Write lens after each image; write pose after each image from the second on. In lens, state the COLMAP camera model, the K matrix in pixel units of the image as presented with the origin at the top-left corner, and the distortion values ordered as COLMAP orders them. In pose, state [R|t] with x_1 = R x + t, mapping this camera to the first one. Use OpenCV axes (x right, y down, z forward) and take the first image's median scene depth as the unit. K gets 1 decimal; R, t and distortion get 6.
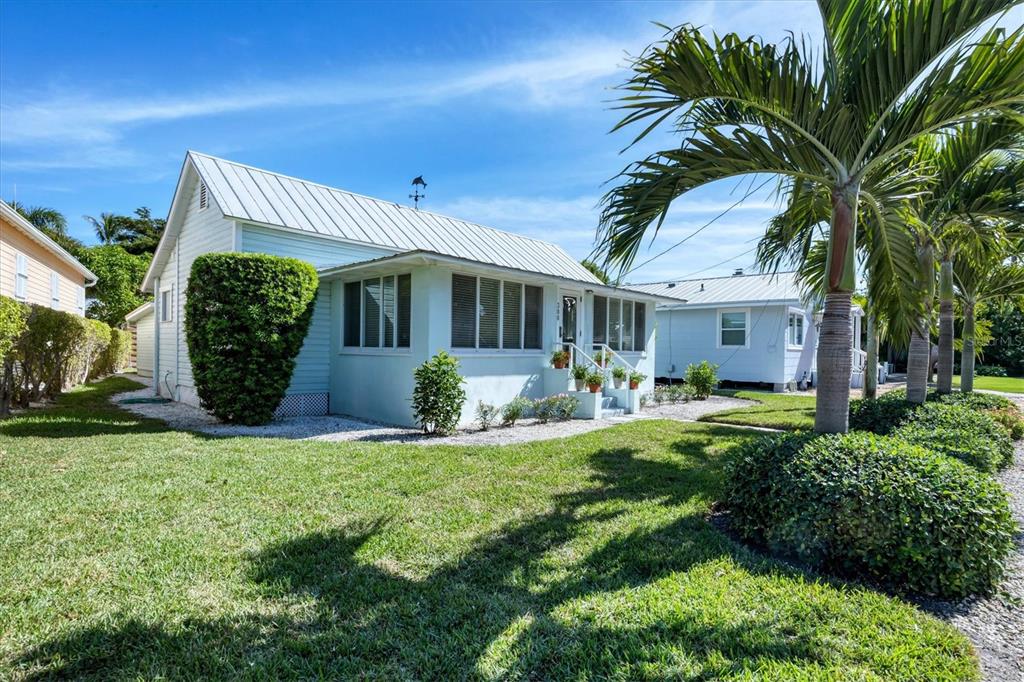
lens RADIAL K [[417.0, 0, 508.6], [0, 417.0, 345.4], [0, 0, 1]] dist [-0.002965, -0.000083]
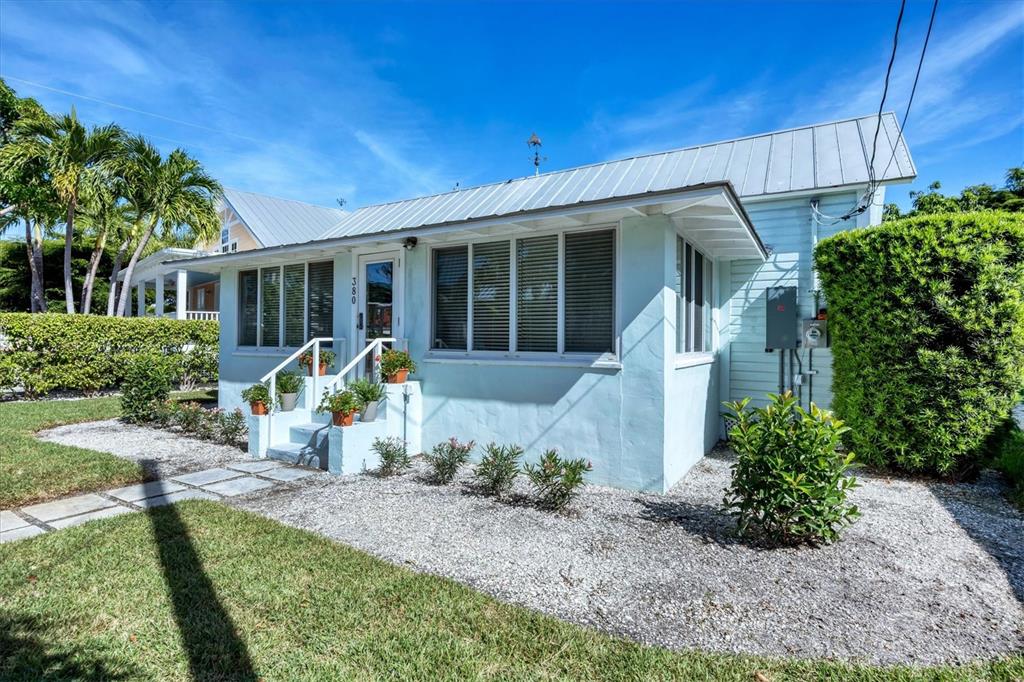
lens RADIAL K [[559.1, 0, 512.6], [0, 559.1, 354.5], [0, 0, 1]] dist [-0.002176, -0.000068]
pose [[0.254395, -0.002220, -0.967098, 0.824784], [-0.007406, 0.999964, -0.004243, 0.017094], [0.967072, 0.008242, 0.254369, 0.821109]]
